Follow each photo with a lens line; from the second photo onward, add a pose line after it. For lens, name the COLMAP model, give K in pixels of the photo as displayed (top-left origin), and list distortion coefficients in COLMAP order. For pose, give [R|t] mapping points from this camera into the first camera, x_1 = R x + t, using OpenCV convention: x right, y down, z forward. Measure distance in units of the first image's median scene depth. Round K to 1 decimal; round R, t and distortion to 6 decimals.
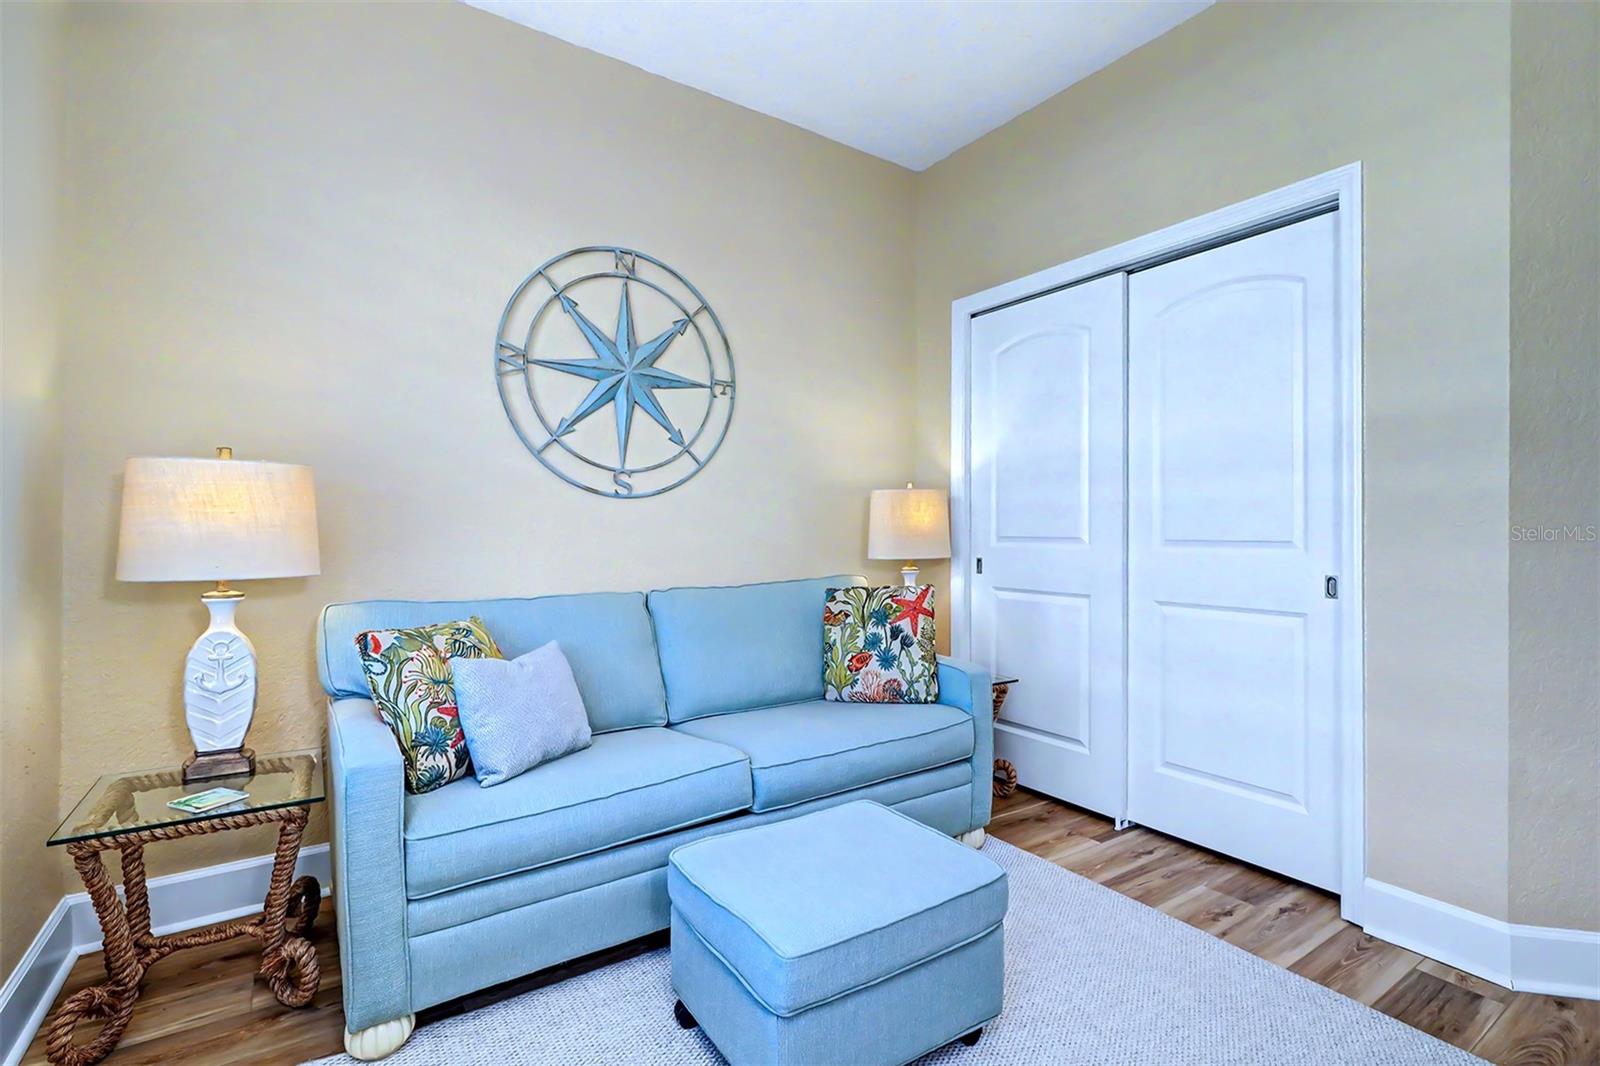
lens RADIAL K [[750.4, 0, 807.7], [0, 750.4, 527.4], [0, 0, 1]] dist [-0.003281, 0.001118]
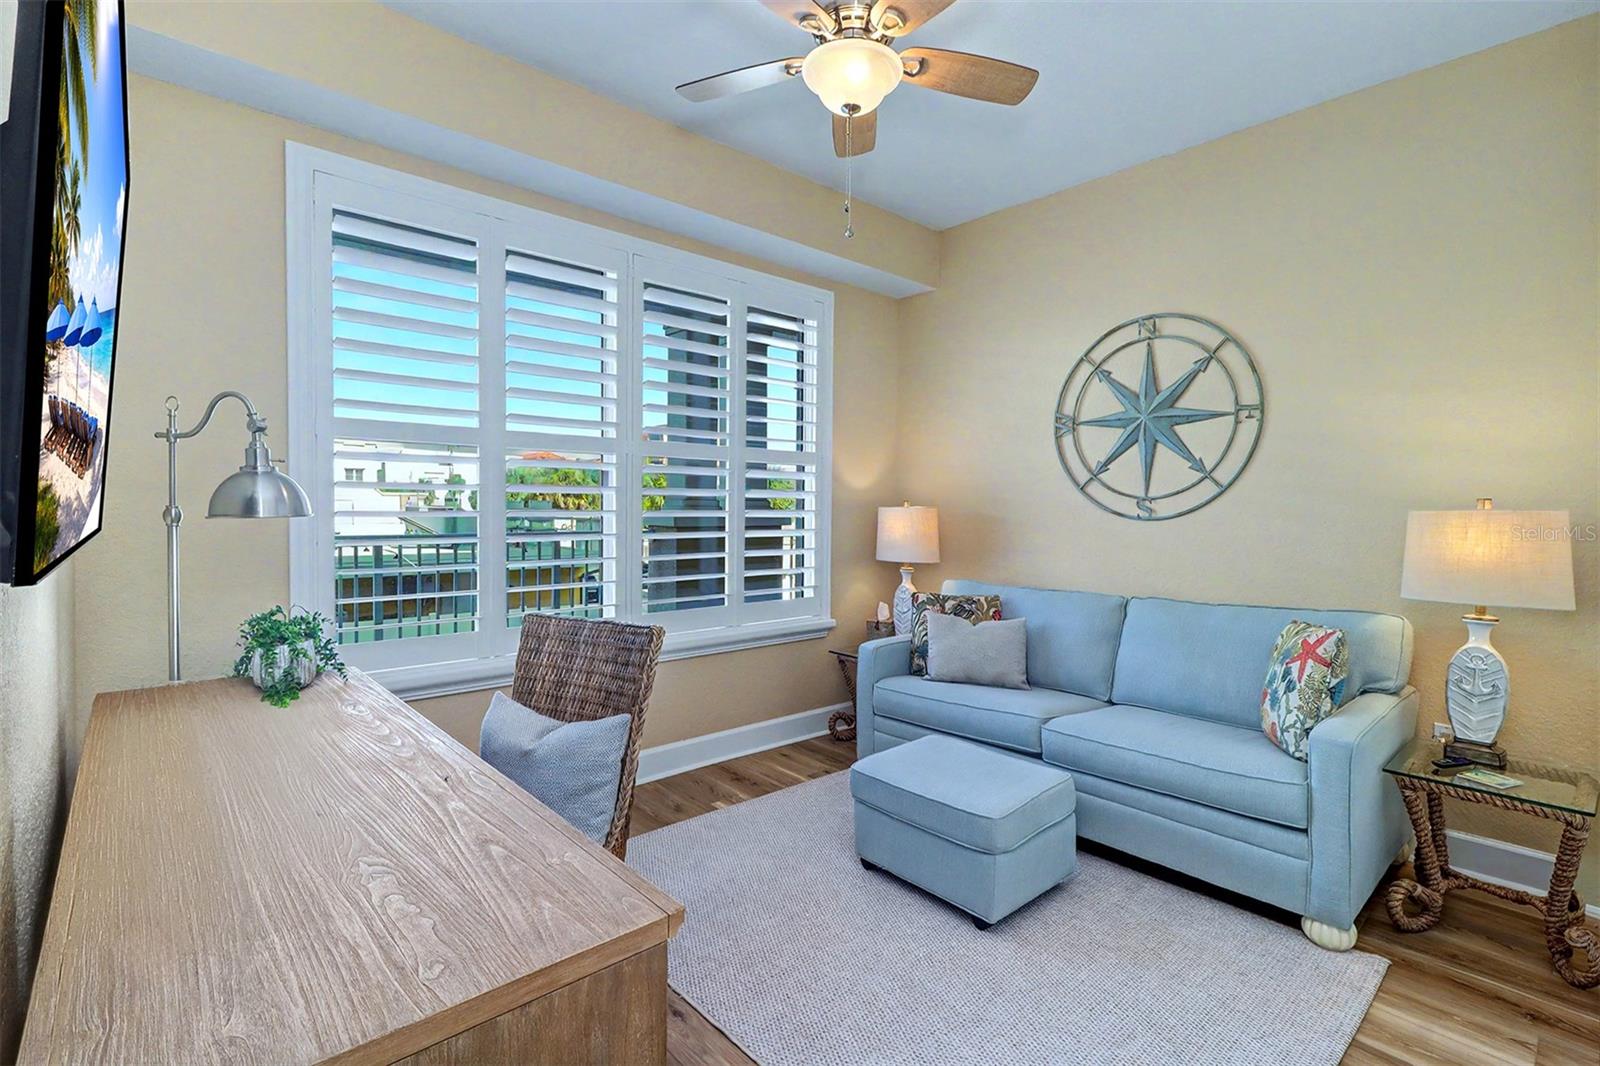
lens RADIAL K [[750.4, 0, 811.6], [0, 750.4, 527.5], [0, 0, 1]] dist [-0.003281, 0.001118]
pose [[0.143278, 0.026115, -0.989338, 0.901632], [-0.002054, 0.999657, 0.026090, -0.058794], [0.989680, -0.001706, 0.143283, 0.289637]]
